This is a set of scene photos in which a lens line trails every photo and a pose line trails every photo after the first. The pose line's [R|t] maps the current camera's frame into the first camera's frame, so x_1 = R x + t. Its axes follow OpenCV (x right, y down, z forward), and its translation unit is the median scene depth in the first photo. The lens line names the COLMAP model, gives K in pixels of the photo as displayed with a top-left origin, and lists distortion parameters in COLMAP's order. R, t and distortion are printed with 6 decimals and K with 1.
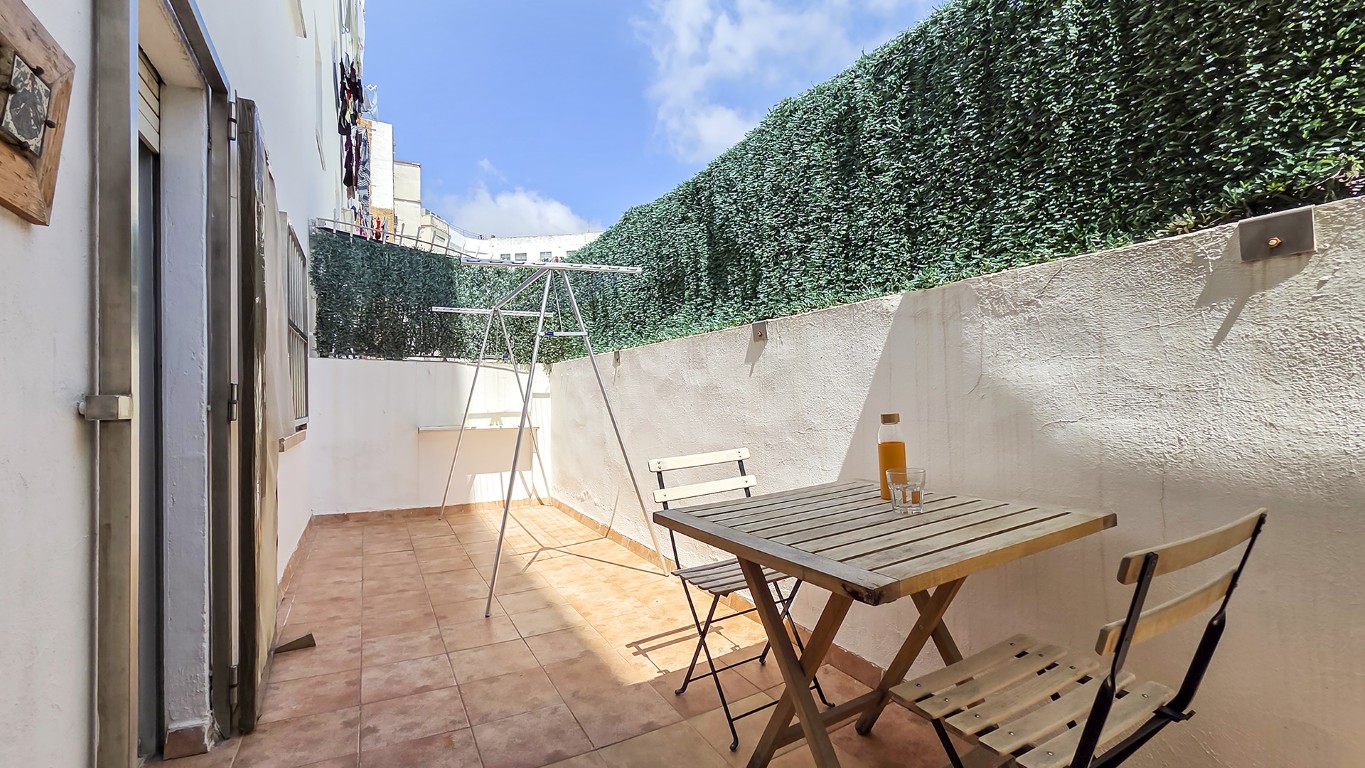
lens RADIAL K [[572.9, 0, 682.5], [0, 572.9, 384.0], [0, 0, 1]] dist [0.004173, 0.000416]
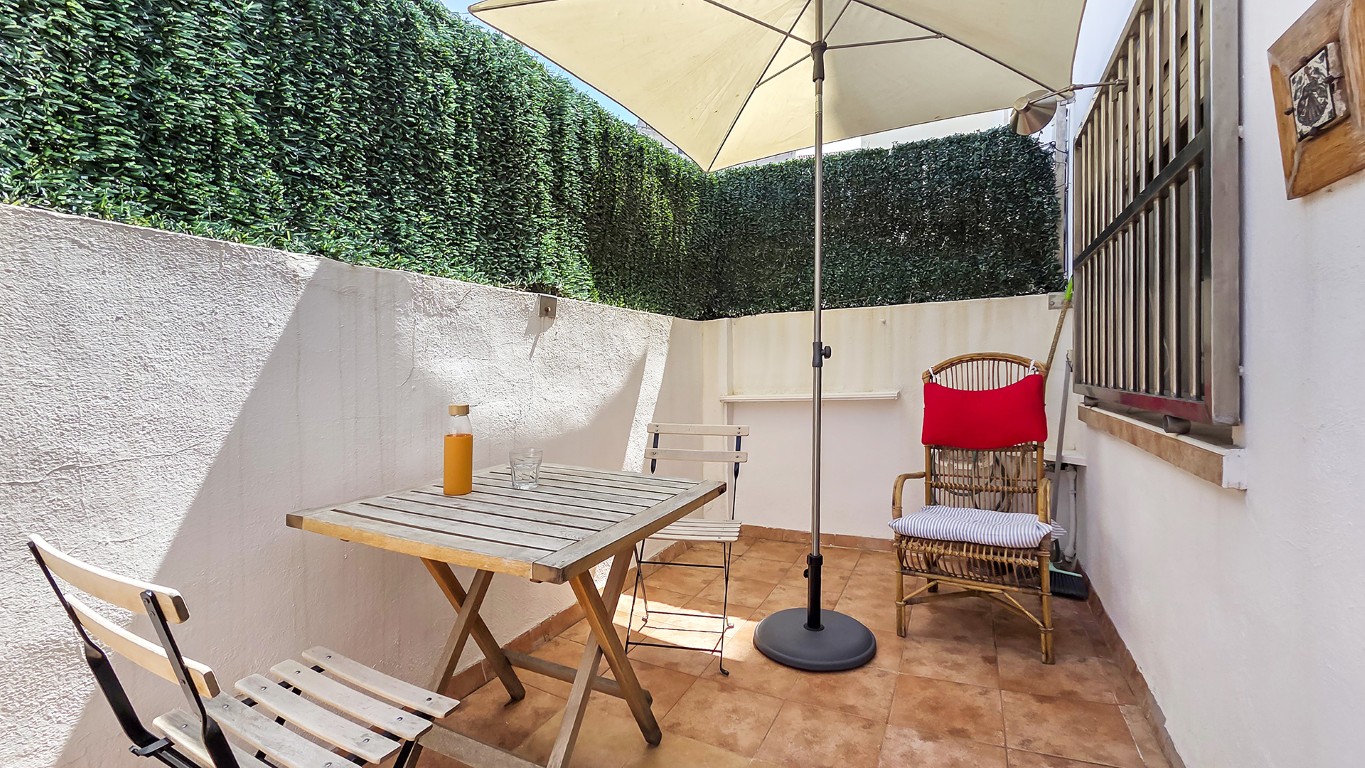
lens RADIAL K [[554.5, 0, 663.7], [0, 554.5, 368.7], [0, 0, 1]] dist [-0.000170, -0.000004]
pose [[-0.543678, 0.022266, 0.838999, -0.607294], [-0.003632, 0.999576, -0.028882, 0.013860], [-0.839286, -0.018750, -0.543367, 1.245931]]
